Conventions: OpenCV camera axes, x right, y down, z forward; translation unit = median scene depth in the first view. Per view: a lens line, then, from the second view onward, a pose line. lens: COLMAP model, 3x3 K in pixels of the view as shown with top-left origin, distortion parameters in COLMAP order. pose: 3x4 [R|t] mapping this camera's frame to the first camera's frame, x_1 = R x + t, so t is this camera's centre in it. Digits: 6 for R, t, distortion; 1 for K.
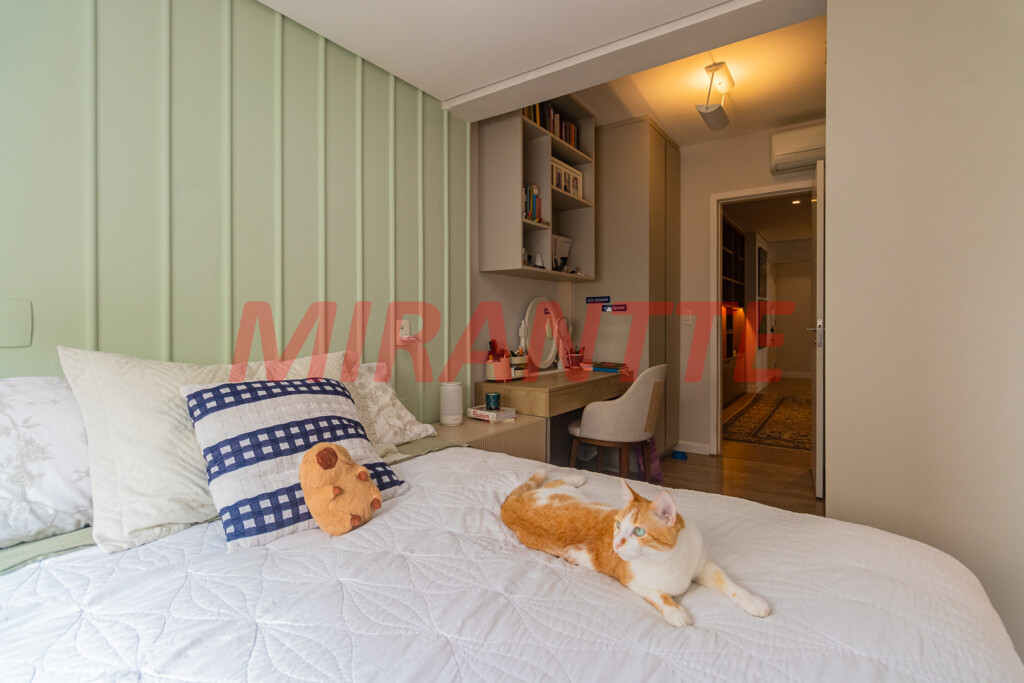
lens RADIAL K [[494.9, 0, 508.4], [0, 494.9, 323.7], [0, 0, 1]] dist [-0.002561, -0.000121]
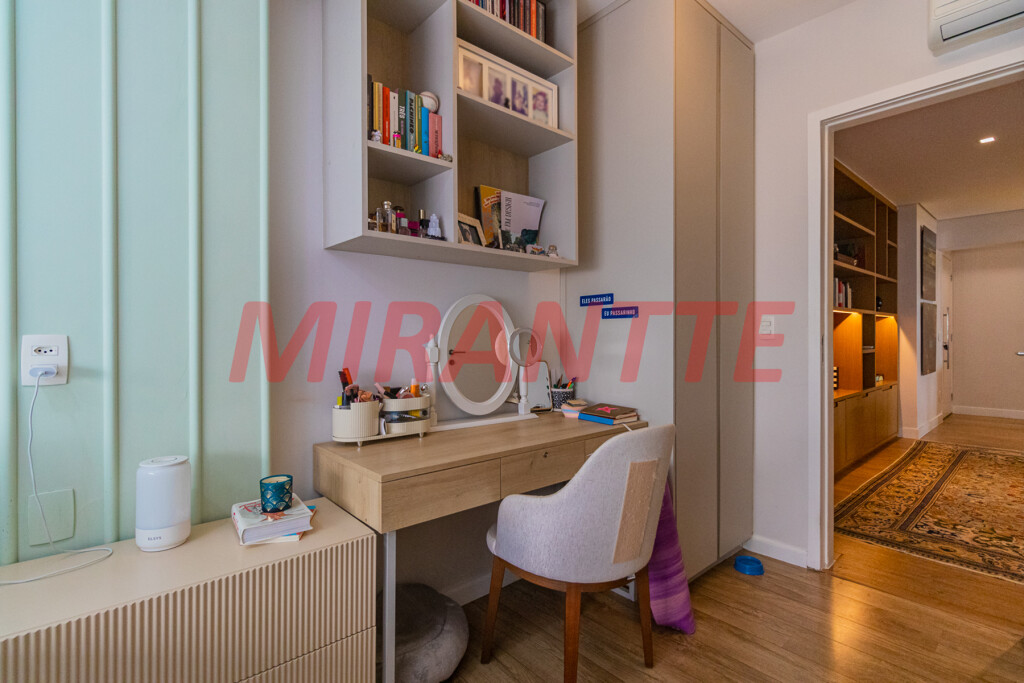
lens RADIAL K [[493.9, 0, 515.1], [0, 493.9, 336.7], [0, 0, 1]] dist [0.000753, 0.000766]
pose [[0.972820, -0.000393, -0.231562, 0.225448], [0.000306, 1.000000, -0.000411, -0.002784], [0.231562, 0.000329, 0.972820, 0.391309]]
